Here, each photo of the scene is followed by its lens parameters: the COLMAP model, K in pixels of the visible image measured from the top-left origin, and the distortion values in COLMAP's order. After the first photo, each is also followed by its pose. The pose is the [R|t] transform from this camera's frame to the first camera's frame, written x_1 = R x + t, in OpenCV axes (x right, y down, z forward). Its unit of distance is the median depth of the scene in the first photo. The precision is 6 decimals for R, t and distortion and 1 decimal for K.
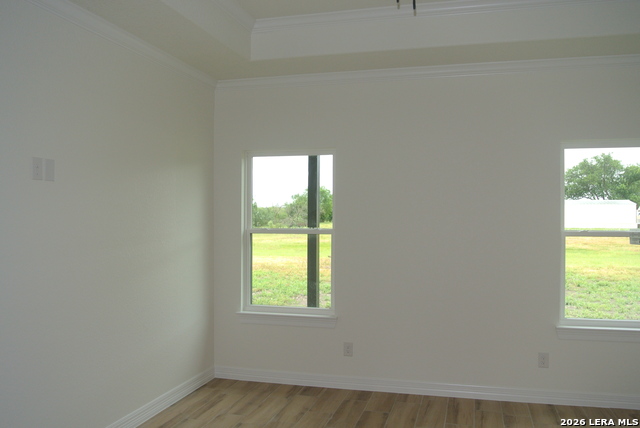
lens RADIAL K [[545.6, 0, 320.1], [0, 545.6, 213.6], [0, 0, 1]] dist [-0.048540, -0.001283]
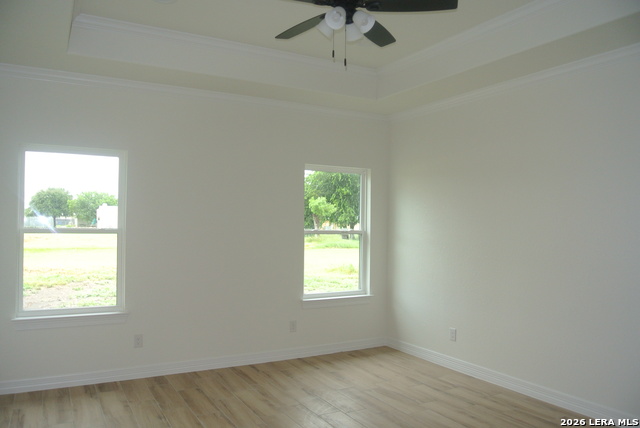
lens RADIAL K [[500.2, 0, 320.5], [0, 500.2, 215.8], [0, 0, 1]] dist [-0.048285, 0.015409]
pose [[0.723893, 0.015014, 0.689749, -0.398887], [-0.024375, 0.999696, 0.003822, -0.010244], [-0.689482, -0.019579, 0.724038, 0.056517]]
